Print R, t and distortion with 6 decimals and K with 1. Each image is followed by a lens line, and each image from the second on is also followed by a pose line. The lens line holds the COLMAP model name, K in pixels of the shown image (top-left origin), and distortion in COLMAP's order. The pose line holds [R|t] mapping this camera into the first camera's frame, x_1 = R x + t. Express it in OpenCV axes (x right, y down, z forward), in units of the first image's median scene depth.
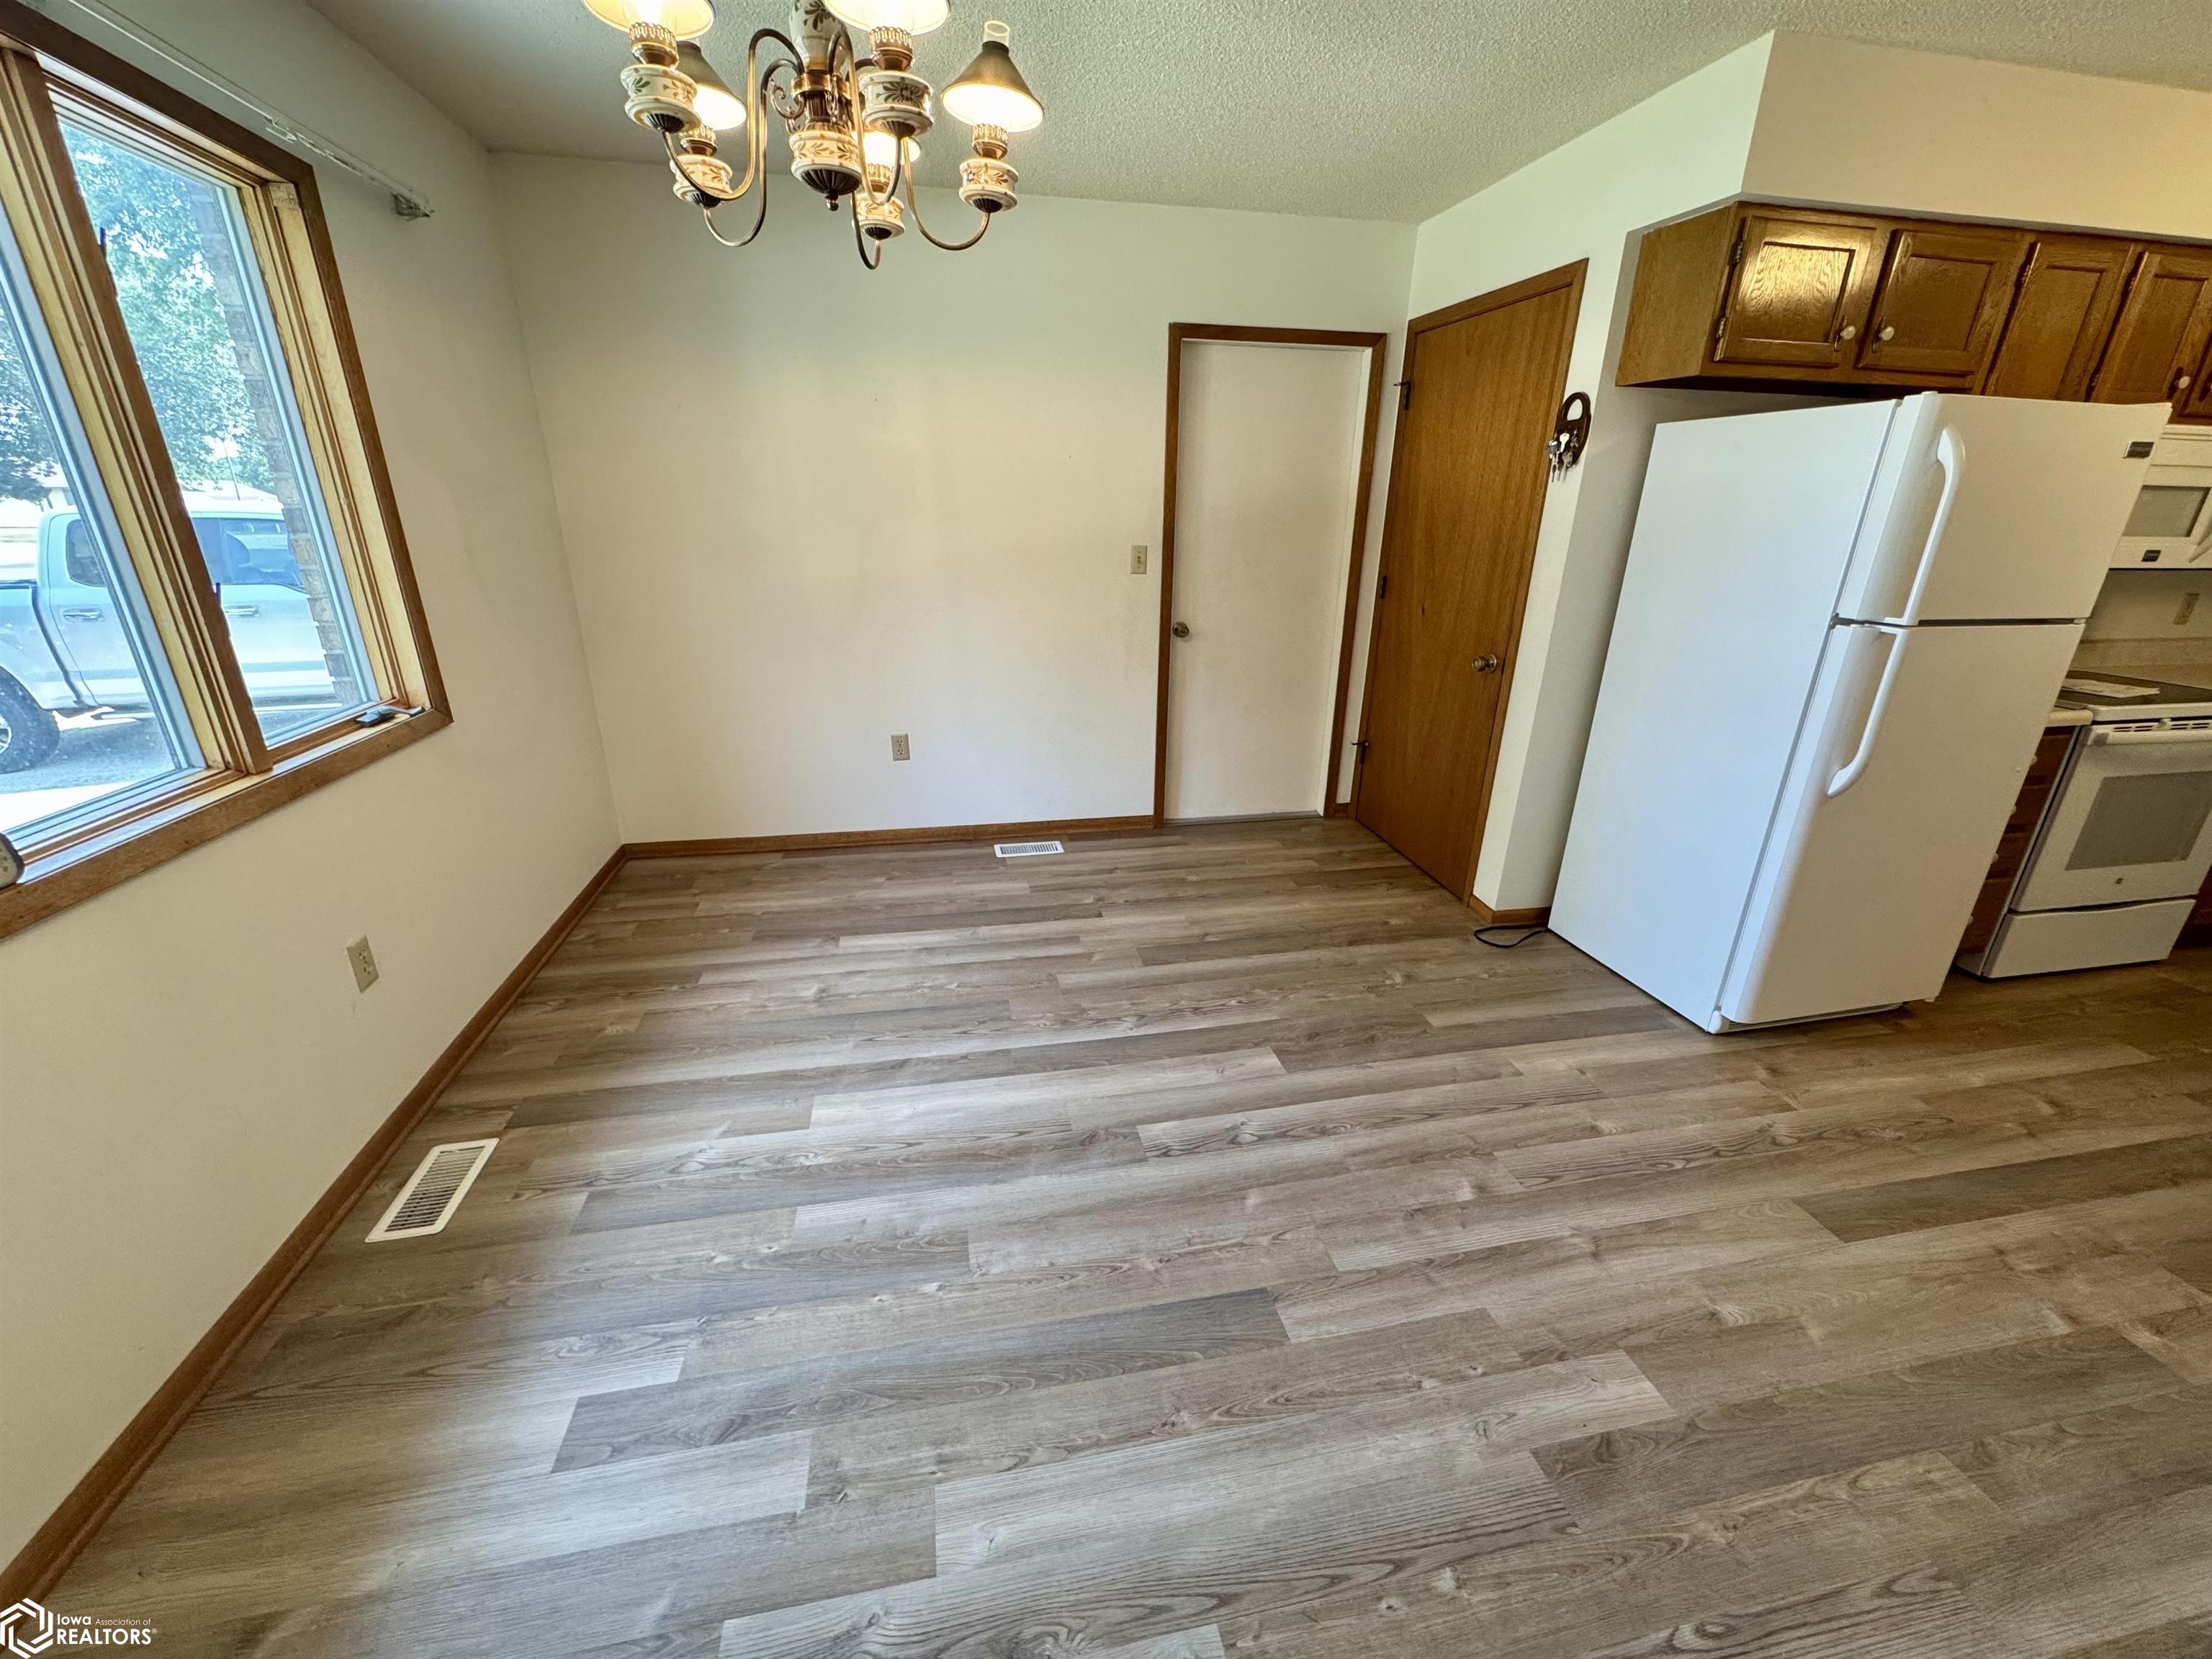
lens RADIAL K [[878.5, 0, 1105.0], [0, 878.5, 829.3], [0, 0, 1]] dist [-0.002400, 0.000872]
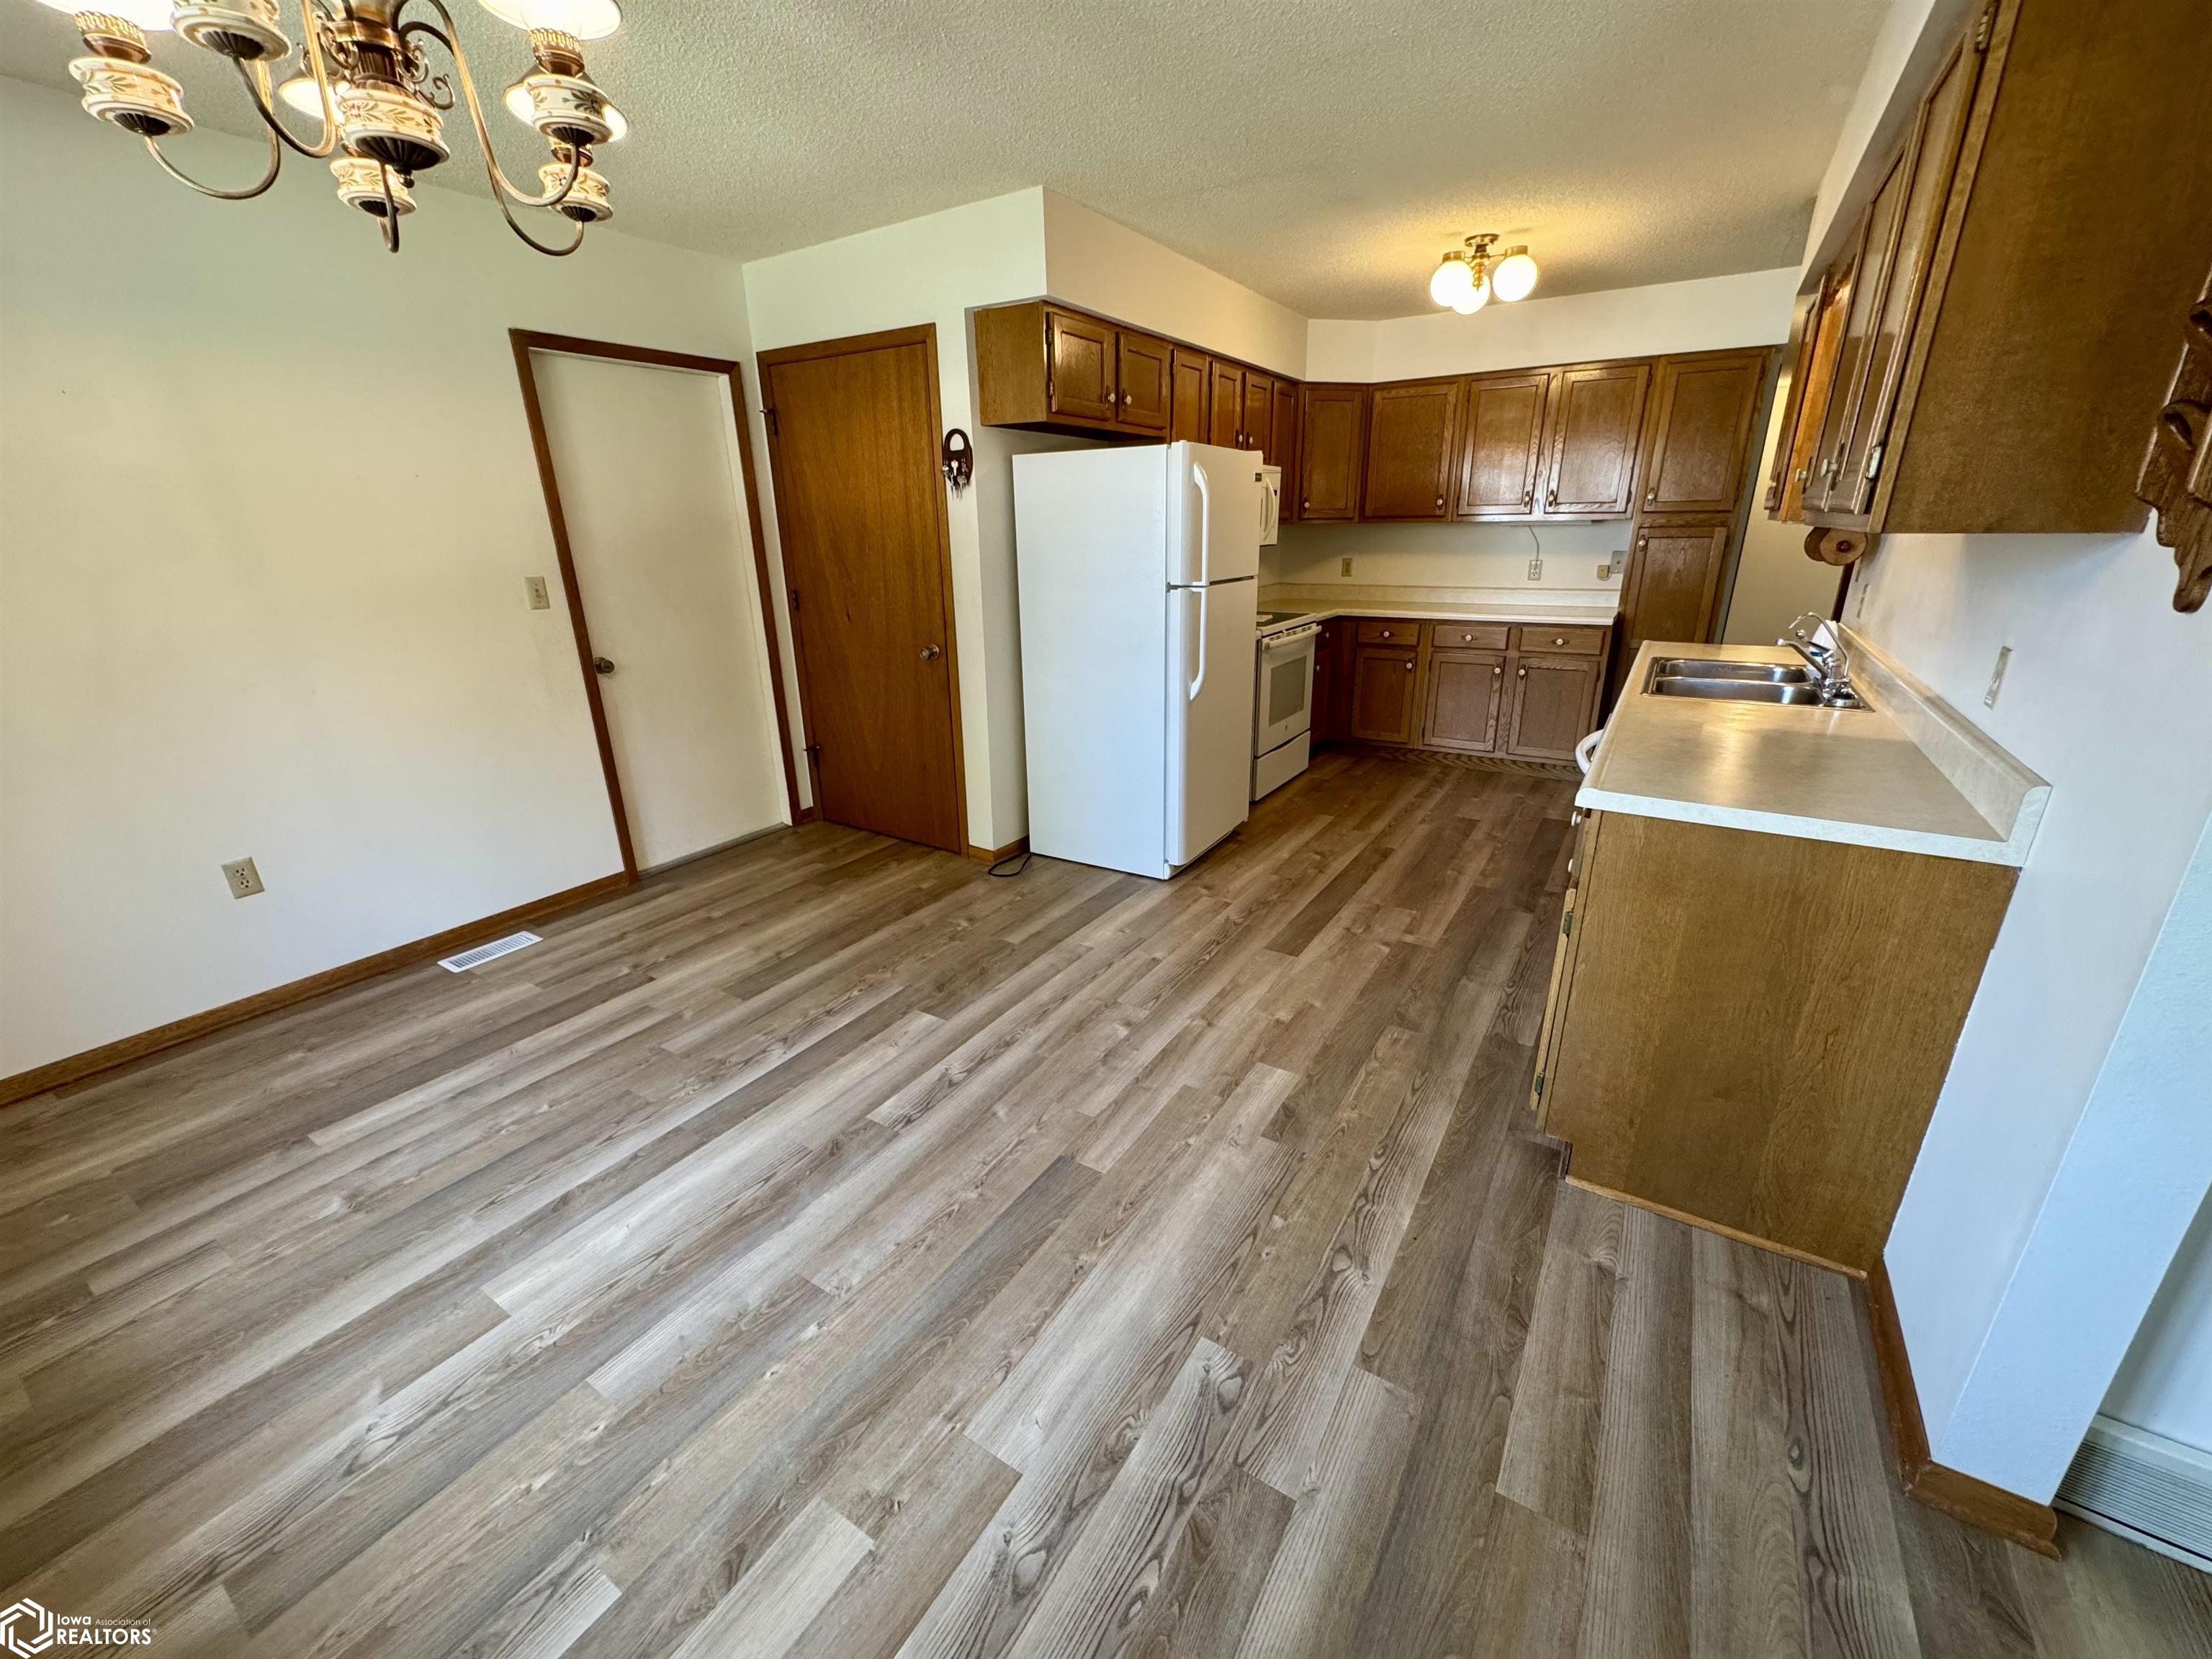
lens RADIAL K [[878.5, 0, 1107.0], [0, 878.5, 828.3], [0, 0, 1]] dist [-0.002400, 0.000872]
pose [[0.690462, -0.262042, 0.674237, -0.343448], [0.276943, 0.956824, 0.088261, -0.001050], [-0.668254, 0.125785, 0.733222, 0.004568]]
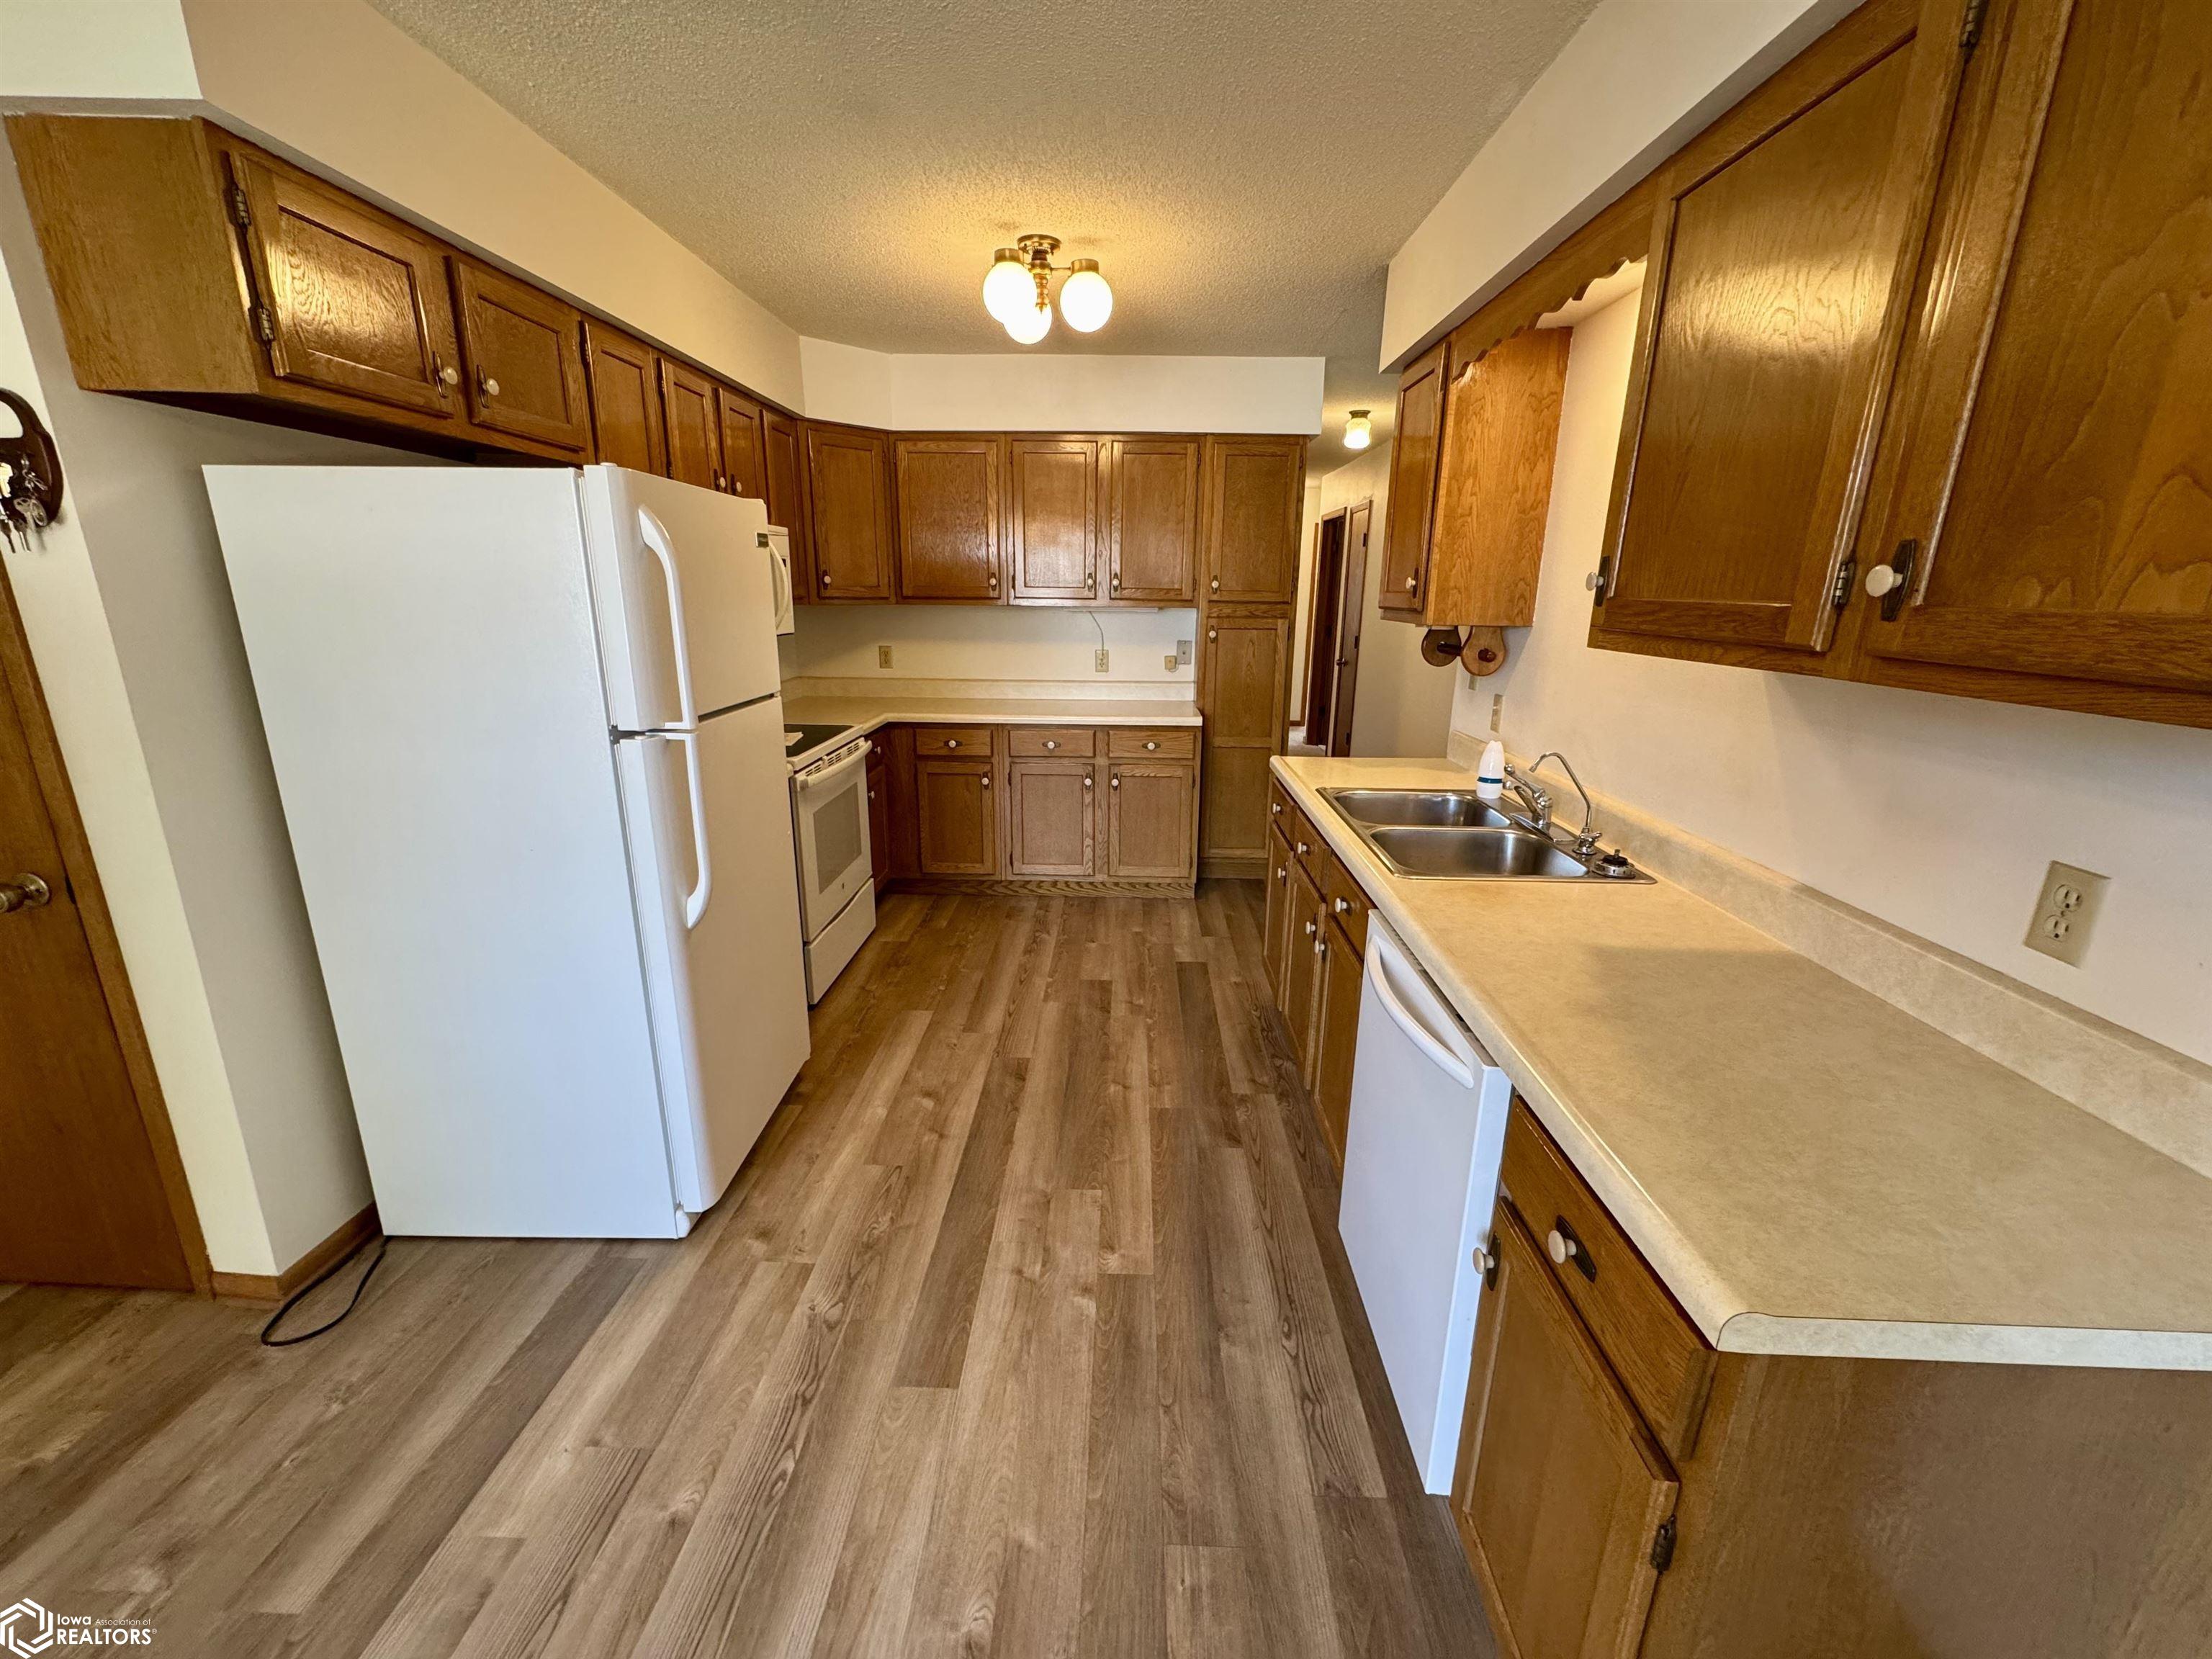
lens RADIAL K [[878.5, 0, 1106.8], [0, 878.5, 828.9], [0, 0, 1]] dist [-0.002400, 0.000872]
pose [[0.224366, -0.268577, 0.936764, 0.139648], [0.331309, 0.925035, 0.185862, -0.142468], [-0.916457, 0.268657, 0.296529, 0.334280]]
